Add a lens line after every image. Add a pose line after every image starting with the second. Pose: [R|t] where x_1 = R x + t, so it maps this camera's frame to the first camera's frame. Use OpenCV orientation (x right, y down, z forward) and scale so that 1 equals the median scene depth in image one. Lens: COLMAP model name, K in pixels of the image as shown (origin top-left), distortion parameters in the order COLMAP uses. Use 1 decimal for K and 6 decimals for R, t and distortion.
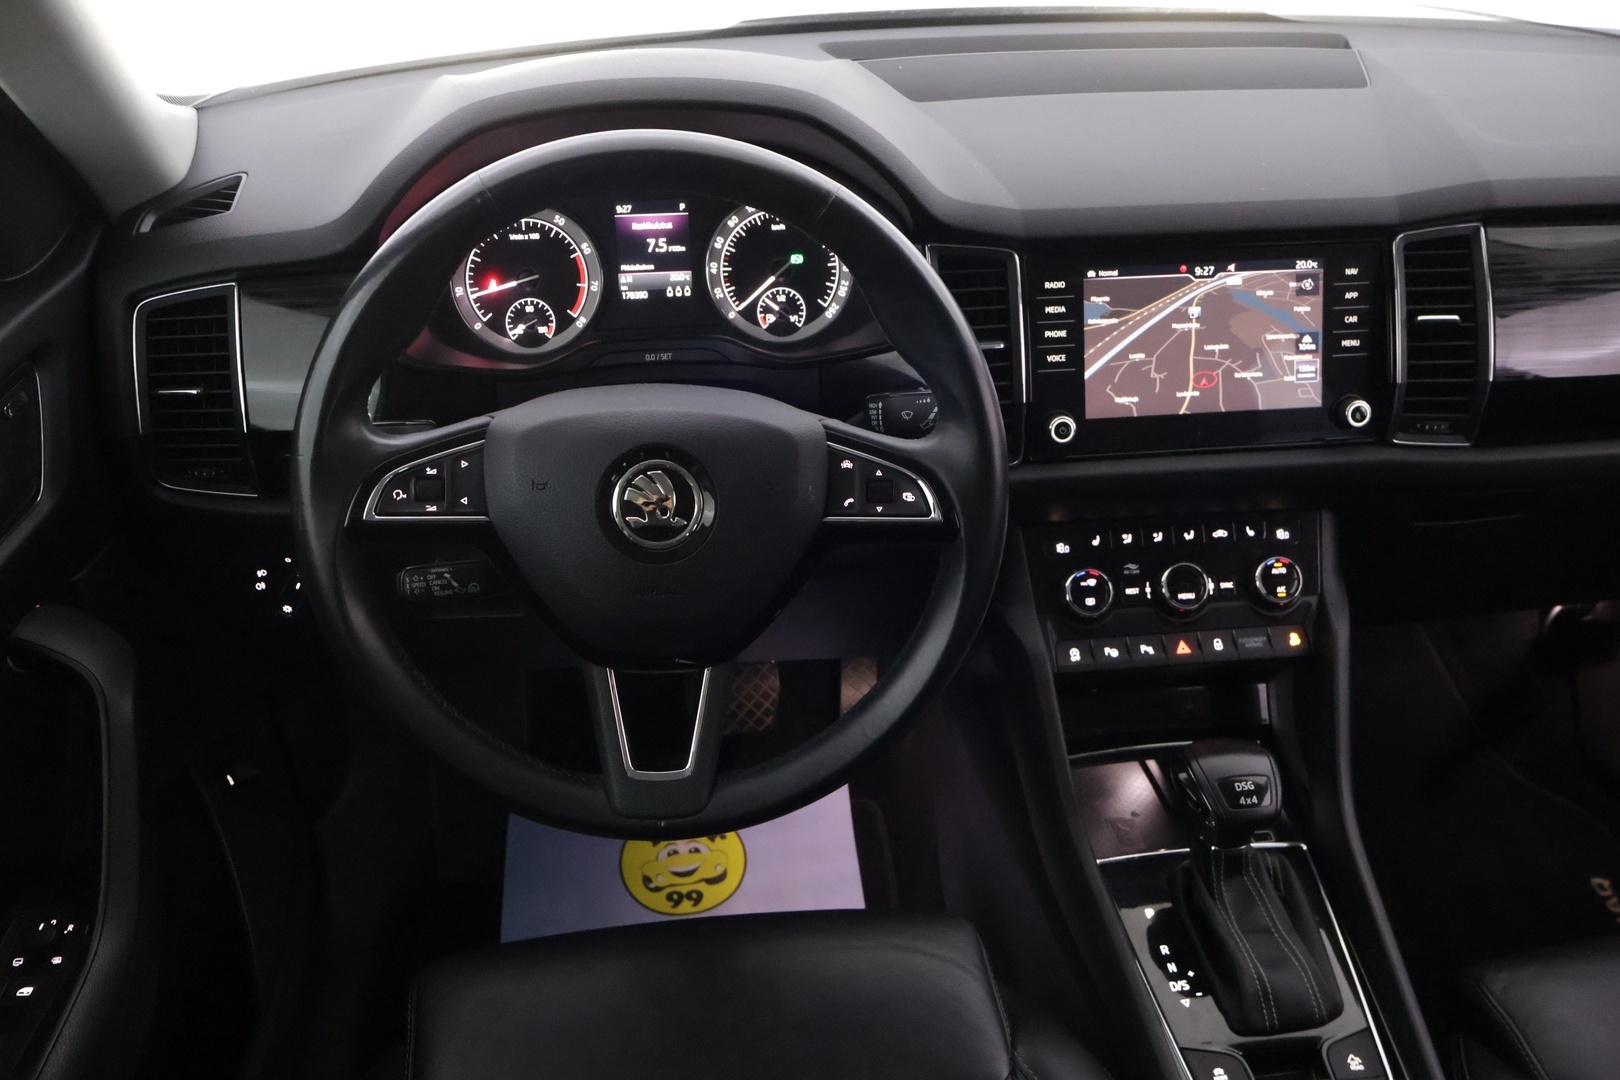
lens RADIAL K [[1360.2, 0, 817.4], [0, 1360.2, 545.5], [0, 0, 1]] dist [-0.021678, 0.026562]
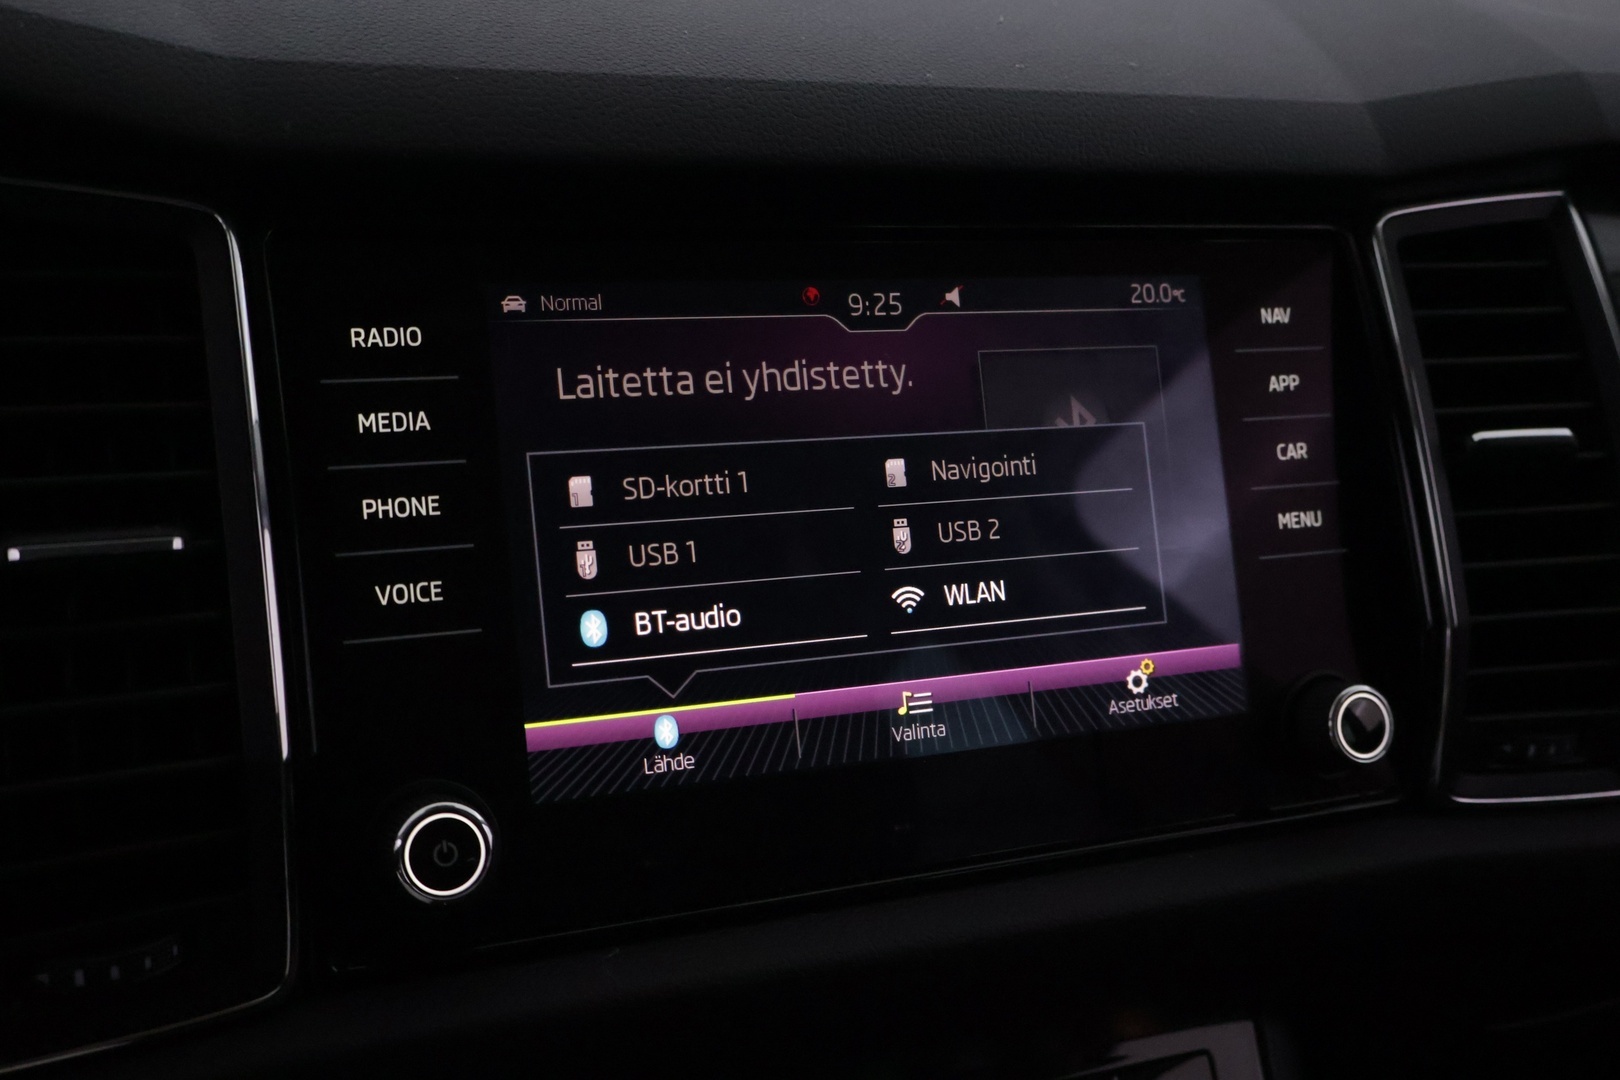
lens RADIAL K [[1759.8, 0, 801.1], [0, 1759.8, 553.9], [0, 0, 1]] dist [0.023733, 0.000000]
pose [[0.952883, -0.032791, 0.301561, 0.138323], [0.100962, 0.971743, -0.213359, -0.058217], [-0.286044, 0.233752, 0.929268, 0.615457]]
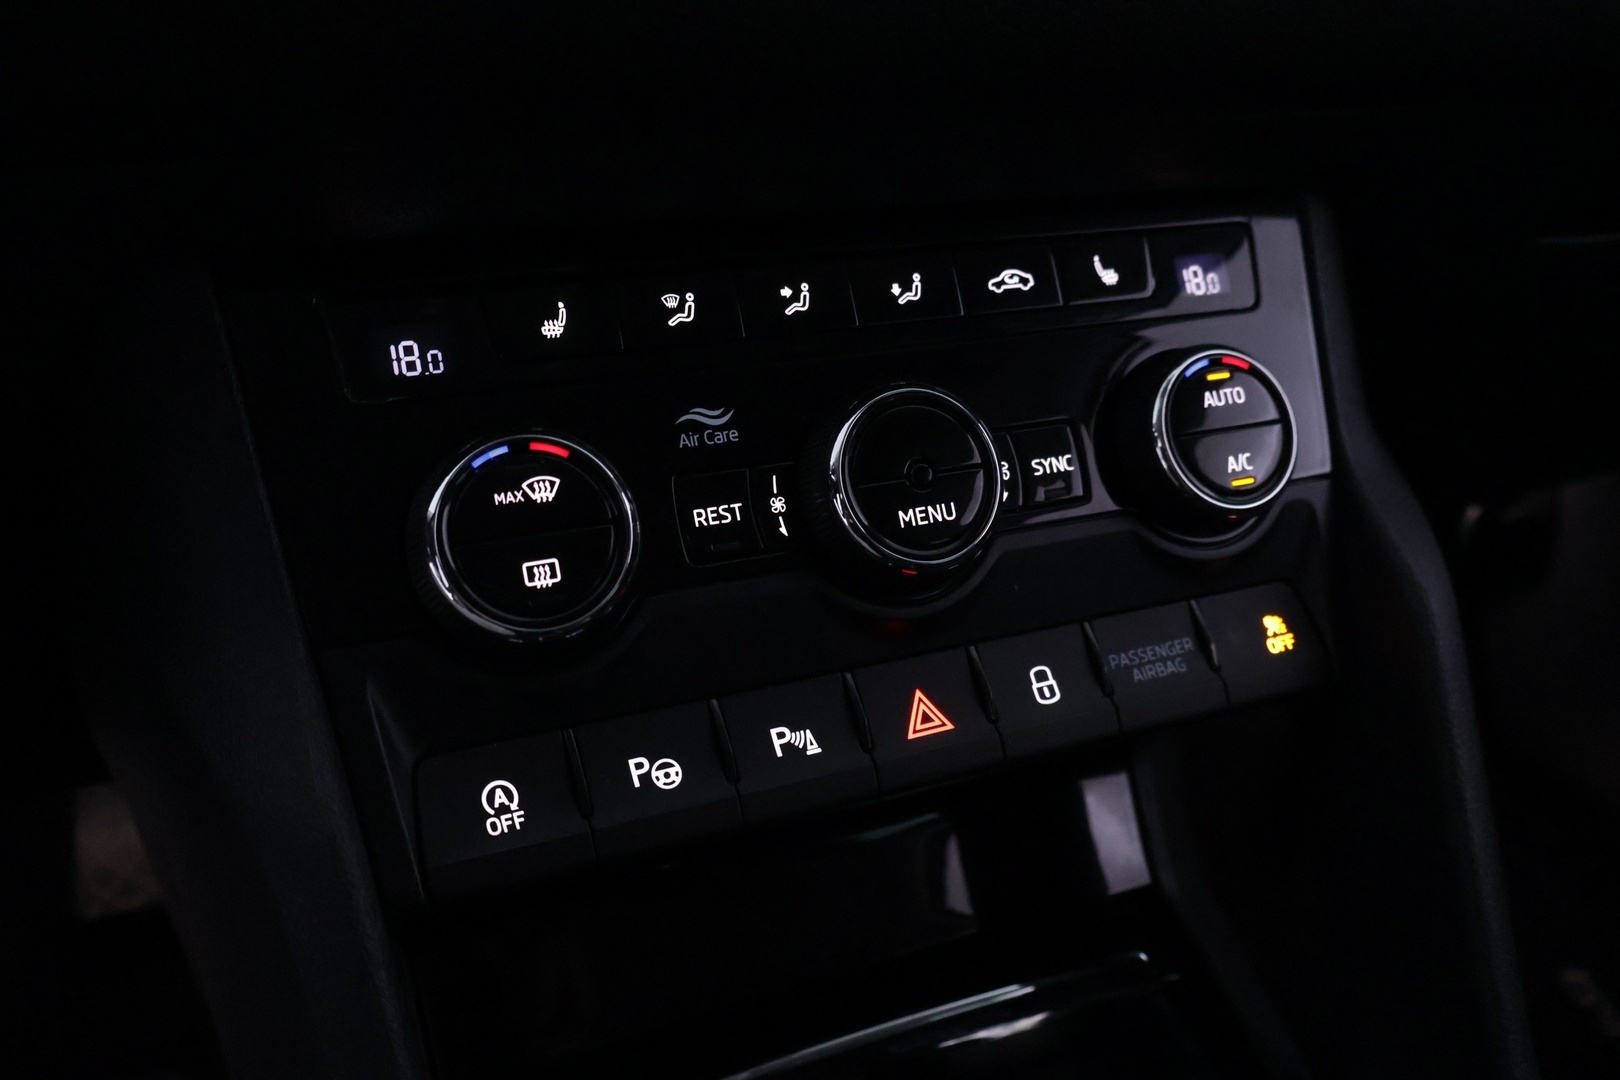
lens RADIAL K [[1387.5, 0, 811.1], [0, 1387.5, 539.3], [0, 0, 1]] dist [-0.004596, -0.002316]
pose [[0.952445, -0.090307, 0.291021, 0.176639], [0.084921, 0.995902, 0.031114, 0.032067], [-0.292638, -0.004921, 0.956211, 0.764712]]
